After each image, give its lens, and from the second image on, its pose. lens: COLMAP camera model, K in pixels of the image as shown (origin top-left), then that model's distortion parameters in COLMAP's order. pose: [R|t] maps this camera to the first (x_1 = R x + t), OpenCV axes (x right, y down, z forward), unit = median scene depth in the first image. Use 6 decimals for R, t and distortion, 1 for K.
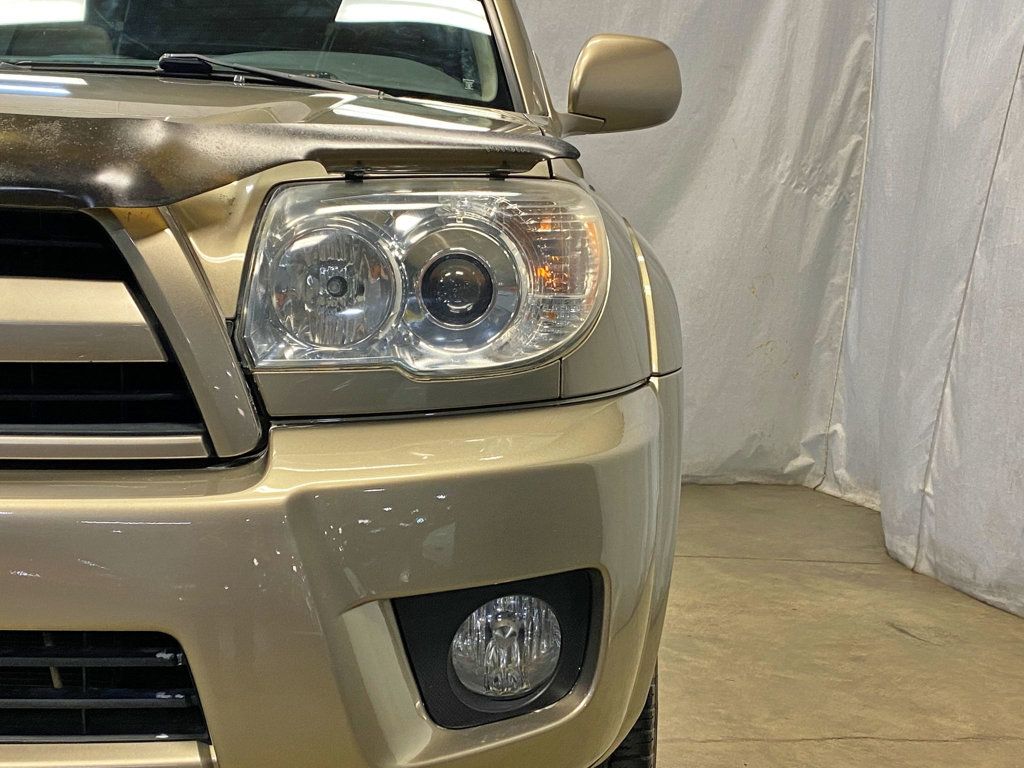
lens RADIAL K [[1378.7, 0, 527.6], [0, 1378.7, 384.5], [0, 0, 1]] dist [0.209995, -0.565931]
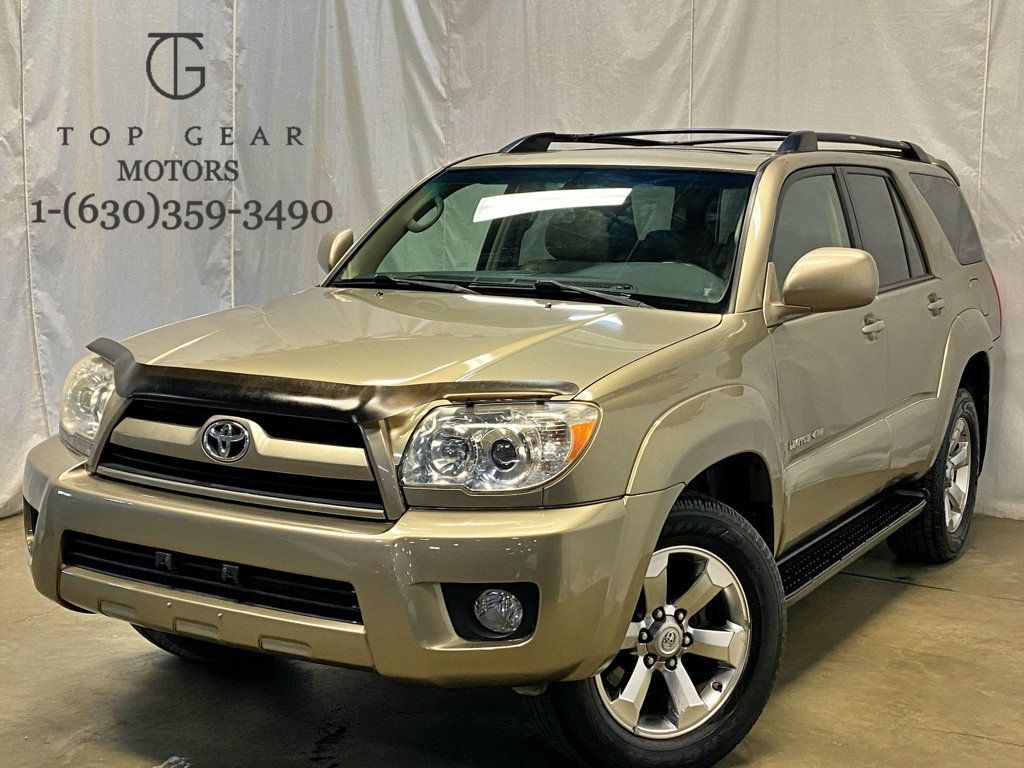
lens RADIAL K [[1404.9, 0, 512.0], [0, 1404.9, 384.0], [0, 0, 1]] dist [0.081524, -0.085298]
pose [[0.844309, 0.045620, -0.533911, 1.072892], [-0.045197, 0.998882, 0.013876, -0.194255], [0.533947, 0.012416, 0.845427, -0.856380]]
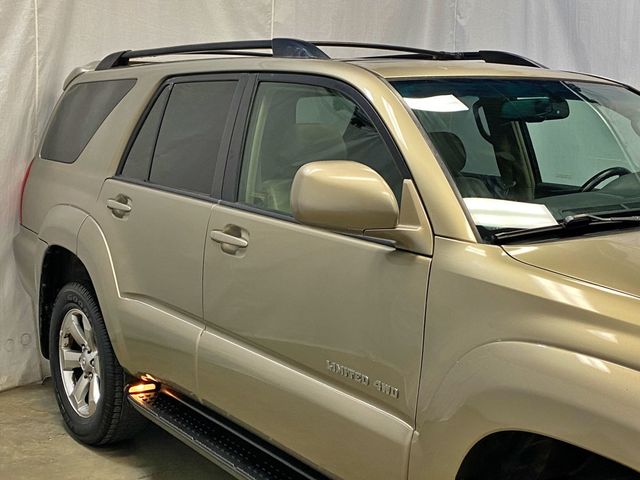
lens RADIAL K [[878.1, 0, 320.0], [0, 878.1, 240.0], [0, 0, 1]] dist [0.081524, -0.085298]
pose [[0.821176, -0.112820, 0.559411, -1.985714], [0.086092, 0.993535, 0.073996, -0.478841], [-0.564143, -0.012603, 0.825581, 0.530345]]
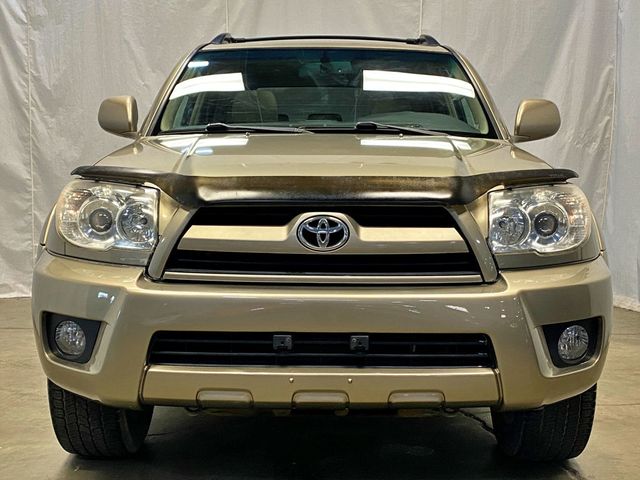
lens RADIAL K [[861.7, 0, 329.8], [0, 861.7, 240.3], [0, 0, 1]] dist [0.209995, -0.565931]
pose [[0.999053, -0.029831, -0.031659, -0.410498], [0.029597, 0.999531, -0.007829, -0.029532], [0.031877, 0.006884, 0.999468, -0.798036]]
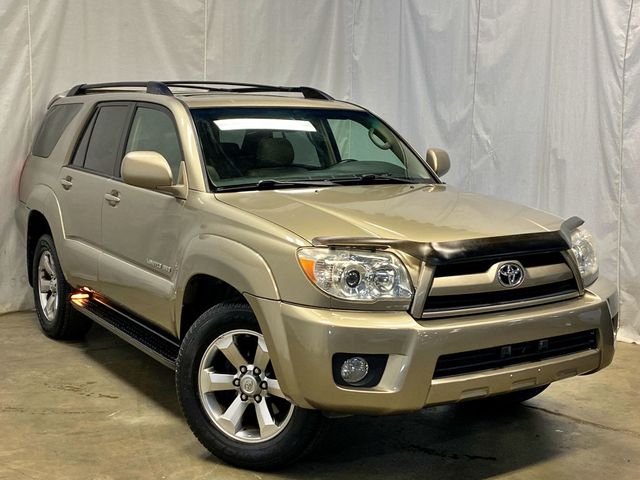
lens RADIAL K [[861.7, 0, 329.8], [0, 861.7, 240.3], [0, 0, 1]] dist [0.209995, -0.565931]
pose [[0.852254, -0.103299, 0.512828, -2.085950], [0.083574, 0.994605, 0.061455, -0.334879], [-0.516410, -0.009516, 0.856289, -0.998779]]
